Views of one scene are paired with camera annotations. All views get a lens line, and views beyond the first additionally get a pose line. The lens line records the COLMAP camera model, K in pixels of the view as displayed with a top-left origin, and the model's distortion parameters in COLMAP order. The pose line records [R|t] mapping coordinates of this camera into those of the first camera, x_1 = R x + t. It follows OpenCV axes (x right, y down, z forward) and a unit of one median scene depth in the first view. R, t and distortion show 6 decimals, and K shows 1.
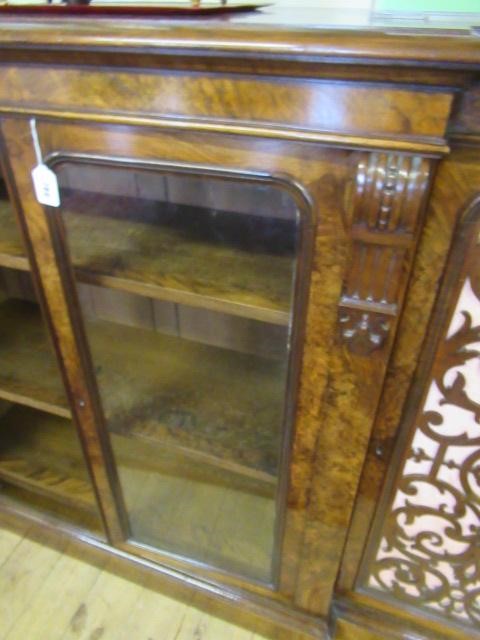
lens RADIAL K [[463.2, 0, 243.9], [0, 463.2, 320.0], [0, 0, 1]] dist [-0.009634, -0.010276]
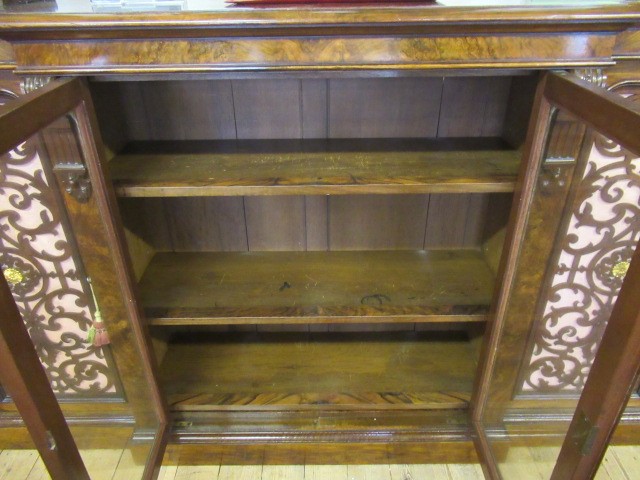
lens RADIAL K [[446.7, 0, 324.4], [0, 446.7, 240.3], [0, 0, 1]] dist [-0.009569, 0.002222]
pose [[0.939363, -0.190472, 0.285162, -0.826908], [0.214057, 0.975346, -0.053660, 0.119285], [-0.267911, 0.111447, 0.956976, -0.231906]]
